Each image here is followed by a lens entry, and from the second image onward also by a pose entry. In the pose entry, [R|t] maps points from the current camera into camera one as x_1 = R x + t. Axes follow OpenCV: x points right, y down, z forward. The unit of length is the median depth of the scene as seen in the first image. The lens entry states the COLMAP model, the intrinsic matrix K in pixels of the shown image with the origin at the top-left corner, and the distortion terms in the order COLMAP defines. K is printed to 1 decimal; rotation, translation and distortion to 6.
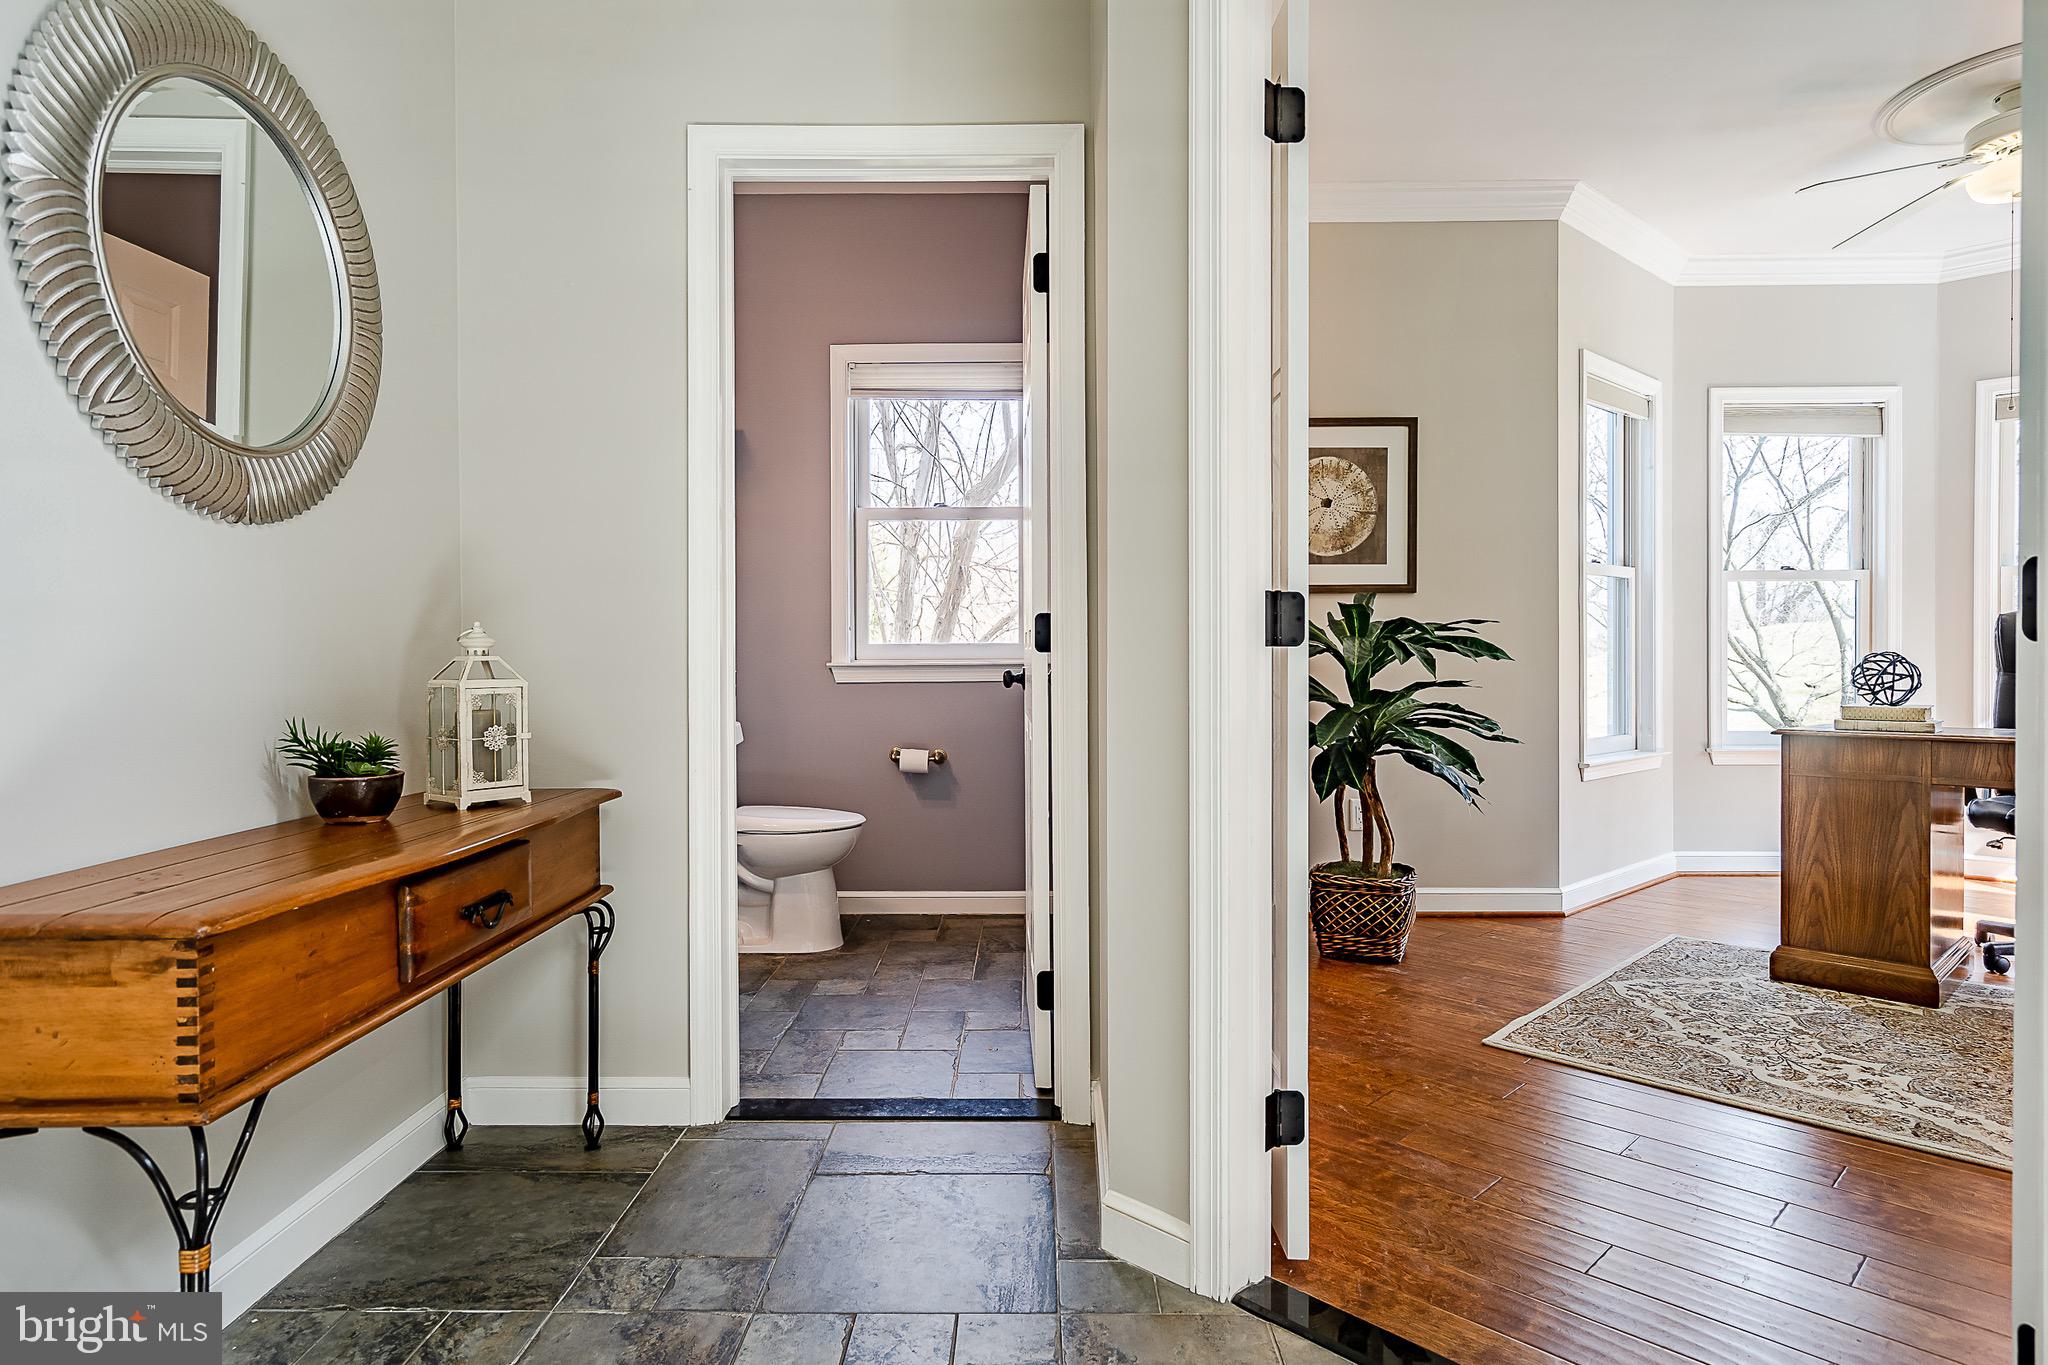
lens RADIAL K [[1161.3, 0, 1017.8], [0, 1161.3, 649.6], [0, 0, 1]] dist [0.003115, 0.000888]
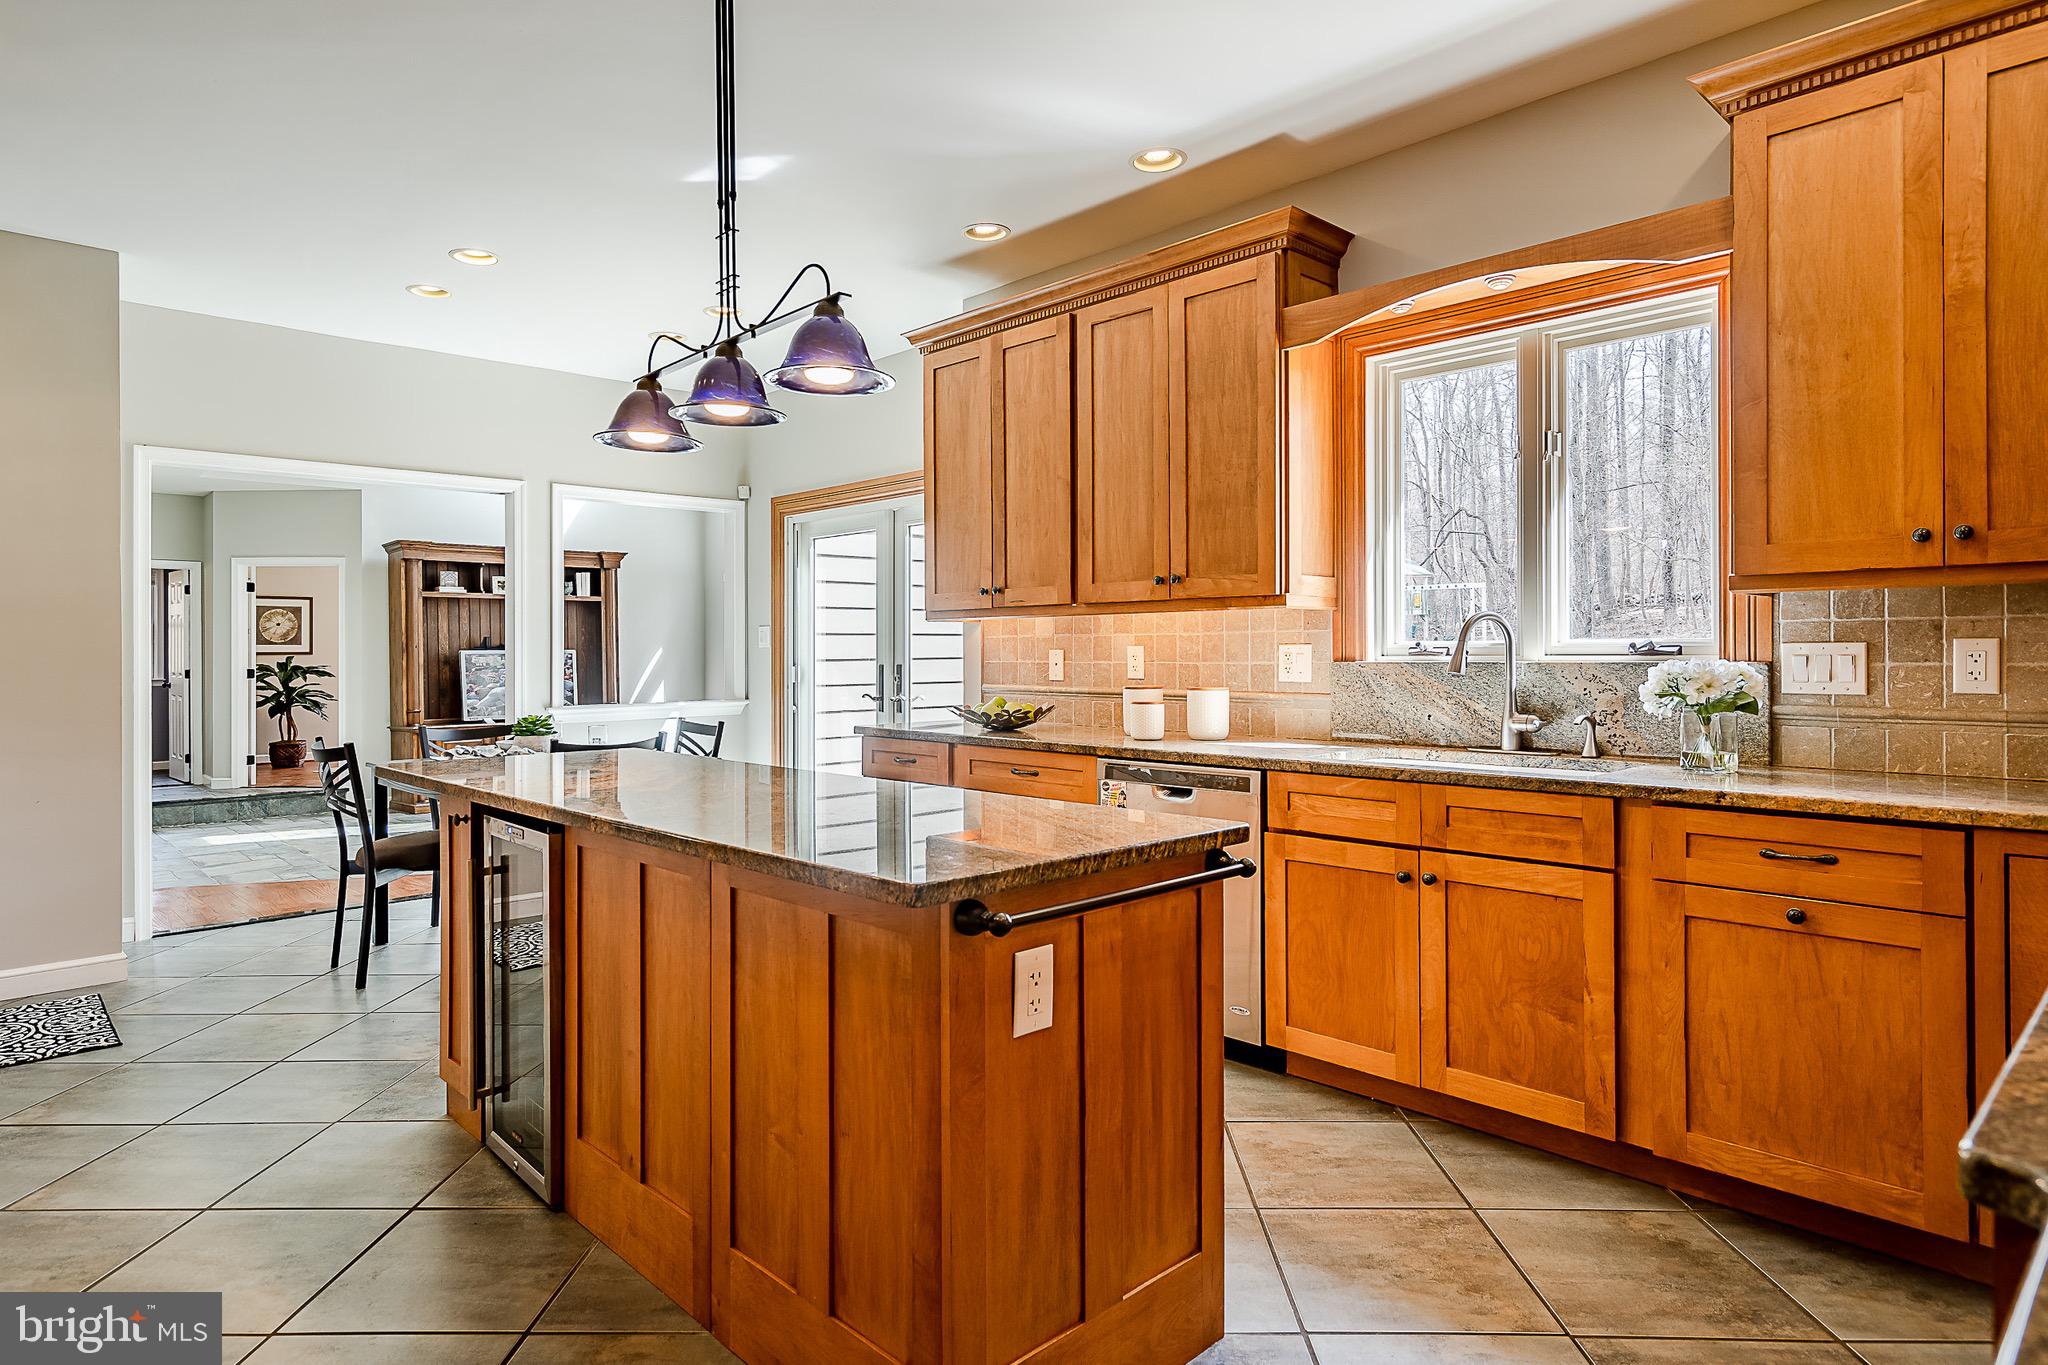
lens RADIAL K [[1161.3, 0, 1017.8], [0, 1161.3, 649.6], [0, 0, 1]] dist [0.003115, 0.000888]
pose [[0.718692, 0.001414, 0.695327, -0.521772], [0.000306, 0.999997, -0.002350, -0.062984], [-0.695329, 0.001902, 0.718689, -2.885138]]
